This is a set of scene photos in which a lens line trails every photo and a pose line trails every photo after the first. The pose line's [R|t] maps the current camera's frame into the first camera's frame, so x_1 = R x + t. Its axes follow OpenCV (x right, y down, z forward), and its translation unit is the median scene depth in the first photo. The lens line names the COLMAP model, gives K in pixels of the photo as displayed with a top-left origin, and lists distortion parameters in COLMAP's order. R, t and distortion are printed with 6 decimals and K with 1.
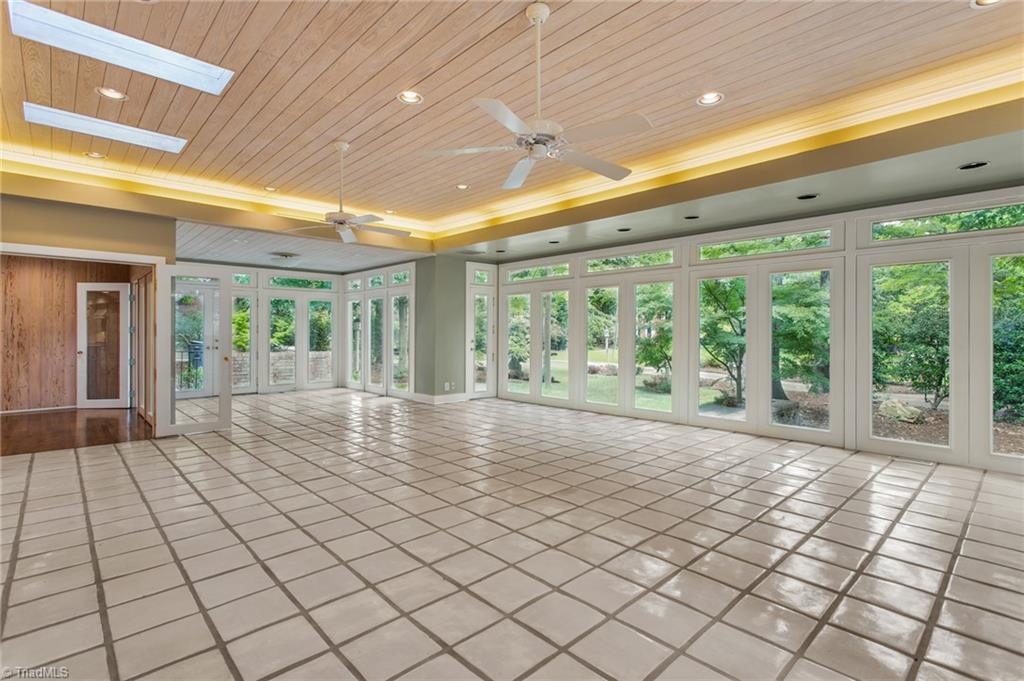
lens RADIAL K [[490.7, 0, 509.5], [0, 490.7, 328.8], [0, 0, 1]] dist [0.014389, 0.000055]
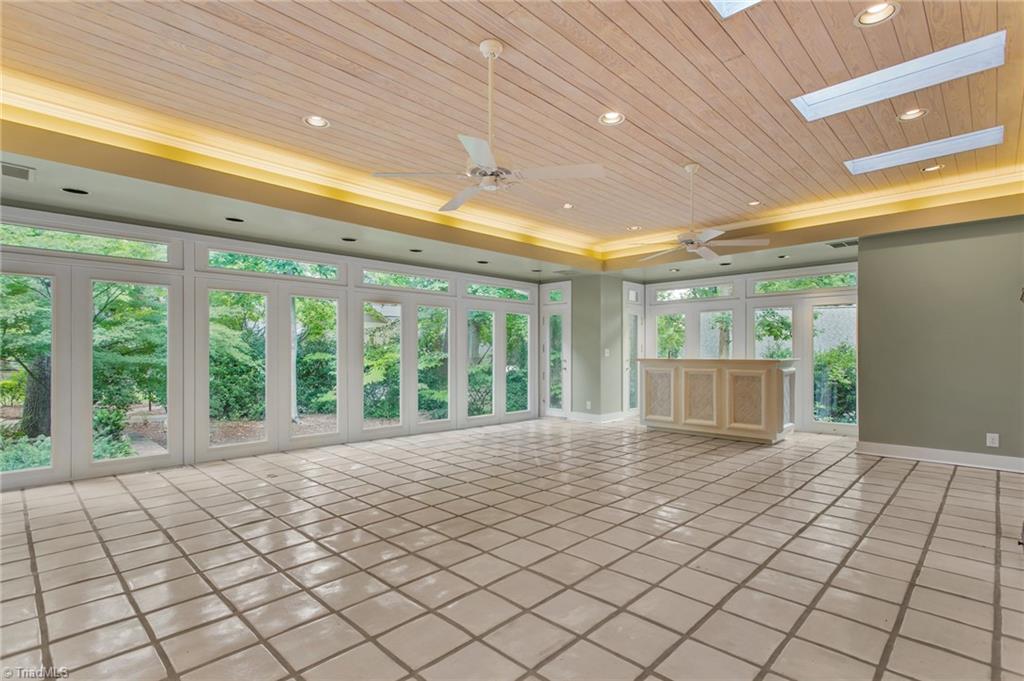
lens RADIAL K [[487.7, 0, 509.2], [0, 487.7, 346.1], [0, 0, 1]] dist [0.001333, 0.000150]
pose [[-0.045671, 0.007790, 0.998926, -1.010472], [-0.003572, 0.999962, -0.007961, 0.012081], [-0.998950, -0.003932, -0.045642, 1.055793]]
